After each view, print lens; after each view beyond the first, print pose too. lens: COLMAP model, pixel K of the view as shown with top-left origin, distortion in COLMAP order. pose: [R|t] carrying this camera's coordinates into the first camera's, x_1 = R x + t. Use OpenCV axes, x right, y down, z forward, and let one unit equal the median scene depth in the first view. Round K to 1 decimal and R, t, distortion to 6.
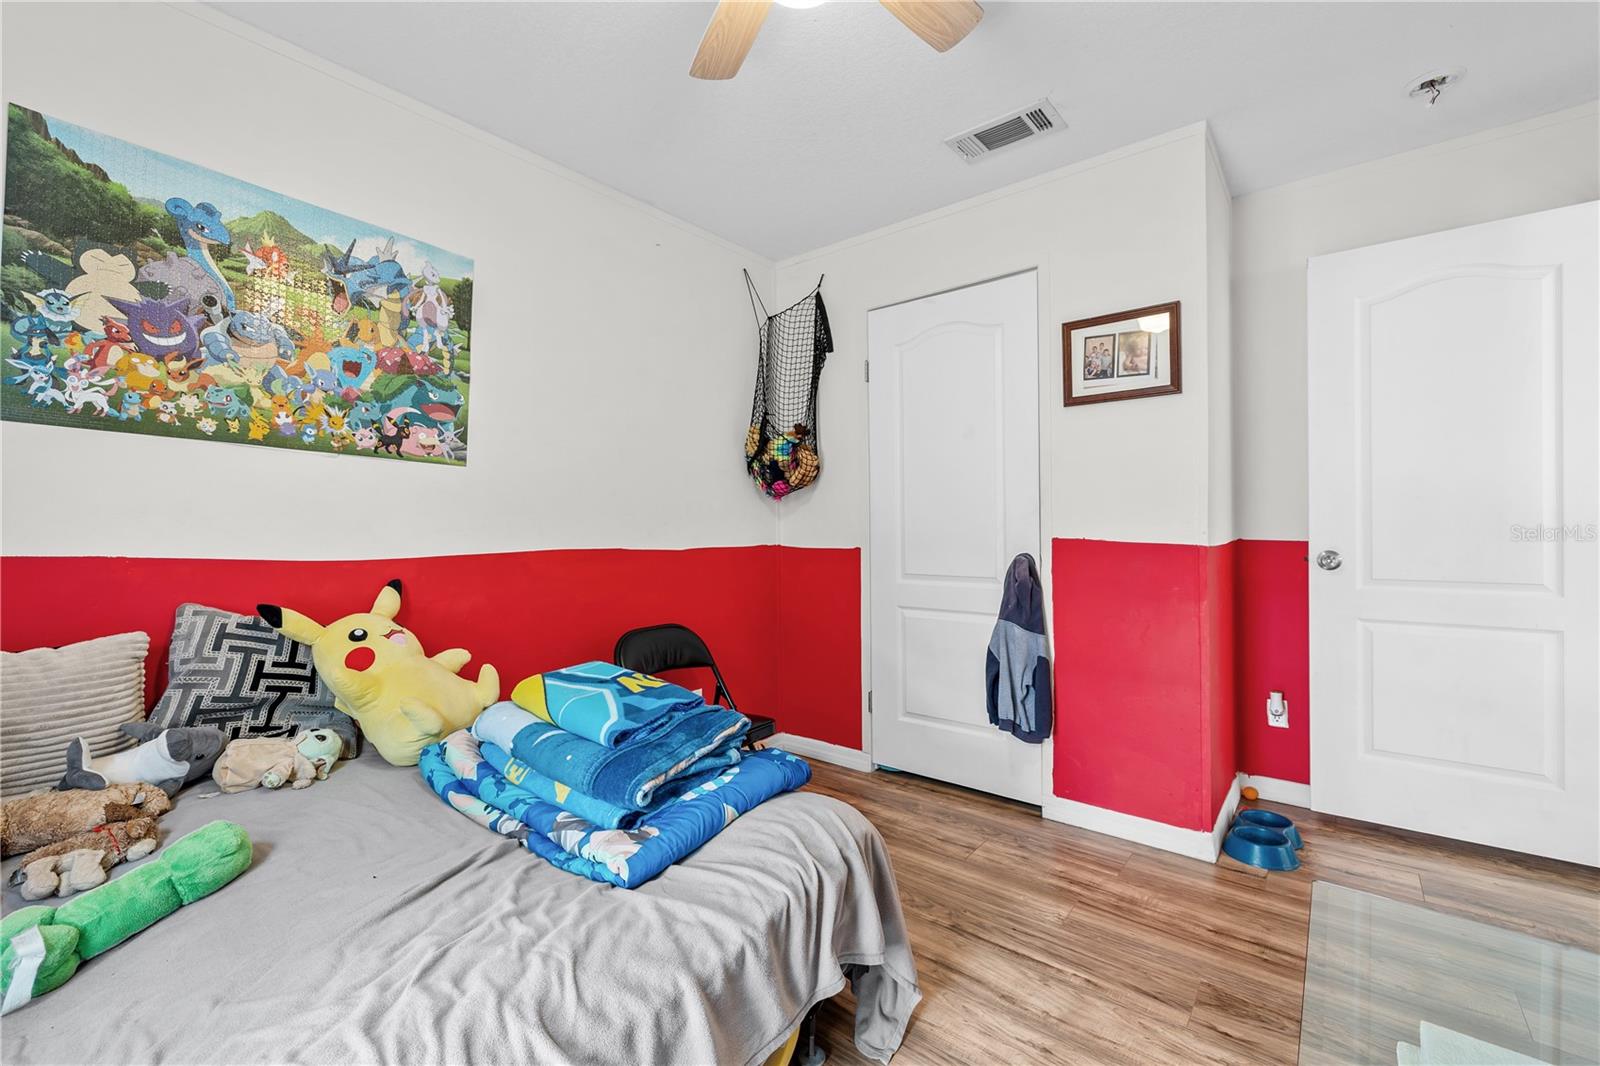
lens RADIAL K [[676.6, 0, 794.3], [0, 676.6, 528.8], [0, 0, 1]] dist [0.001200, 0.000136]
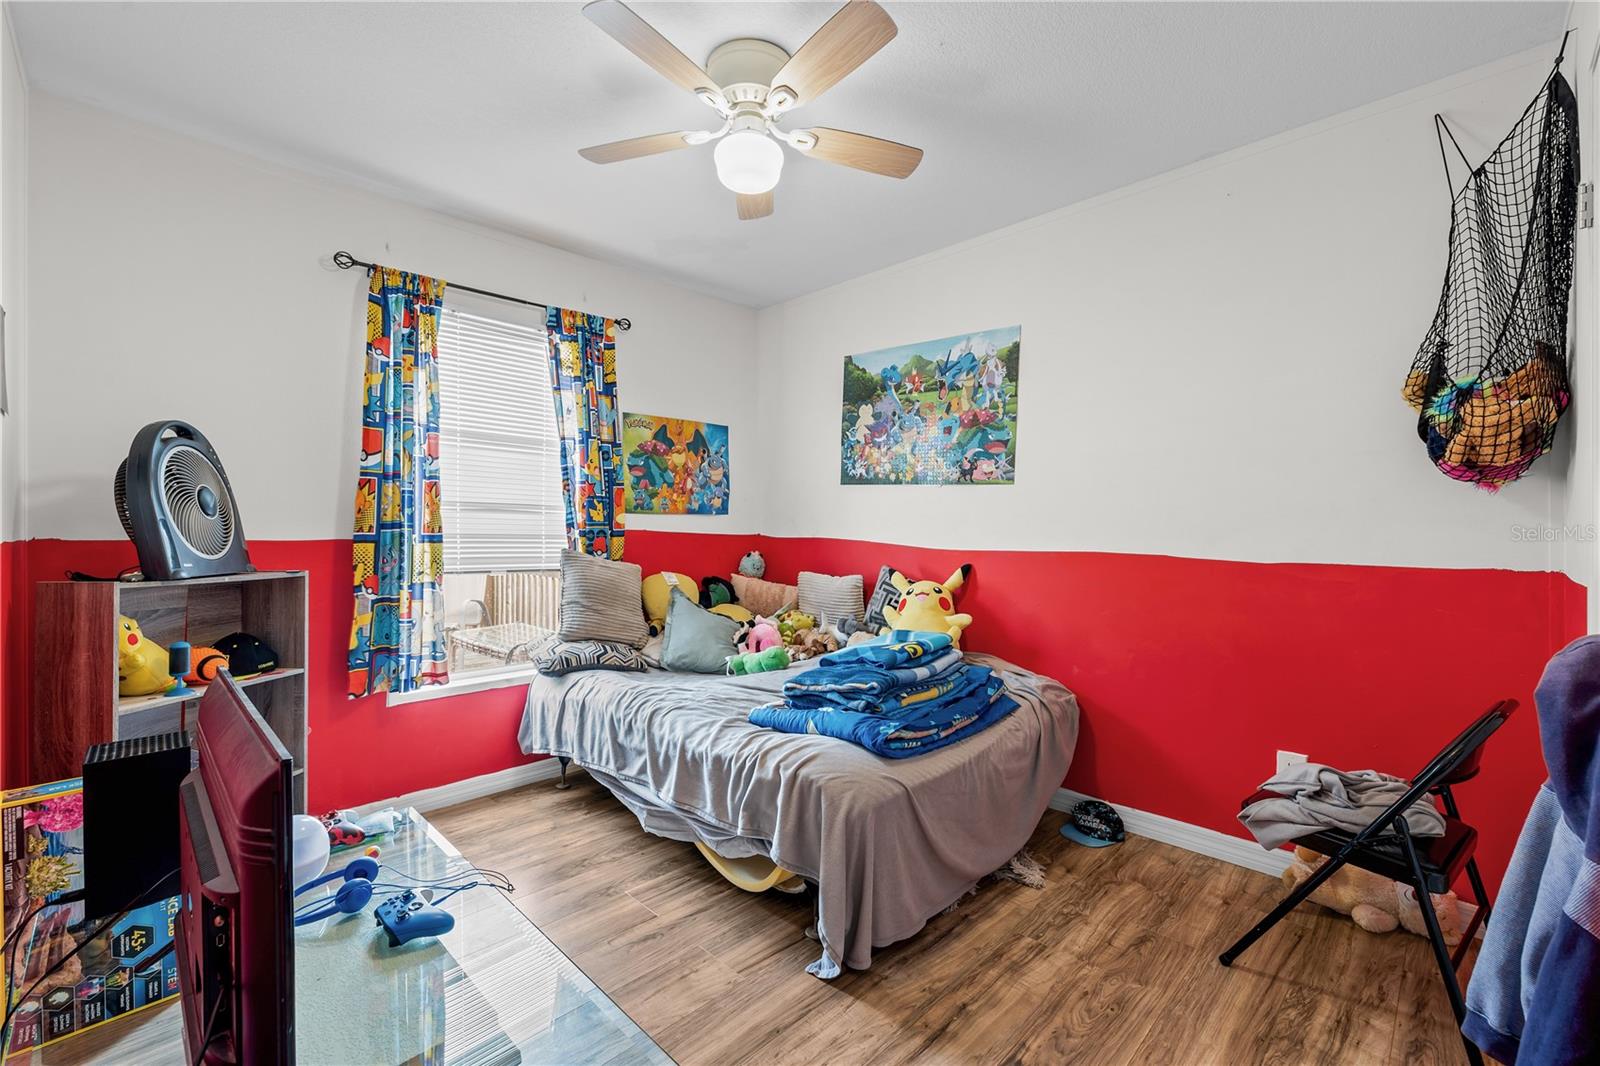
lens RADIAL K [[676.6, 0, 794.3], [0, 676.6, 528.8], [0, 0, 1]] dist [0.001200, 0.000136]
pose [[-0.109998, 0.010853, -0.993873, 0.970108], [-0.010567, 0.999871, 0.012088, -0.018779], [0.993876, 0.011832, -0.109869, 0.796946]]
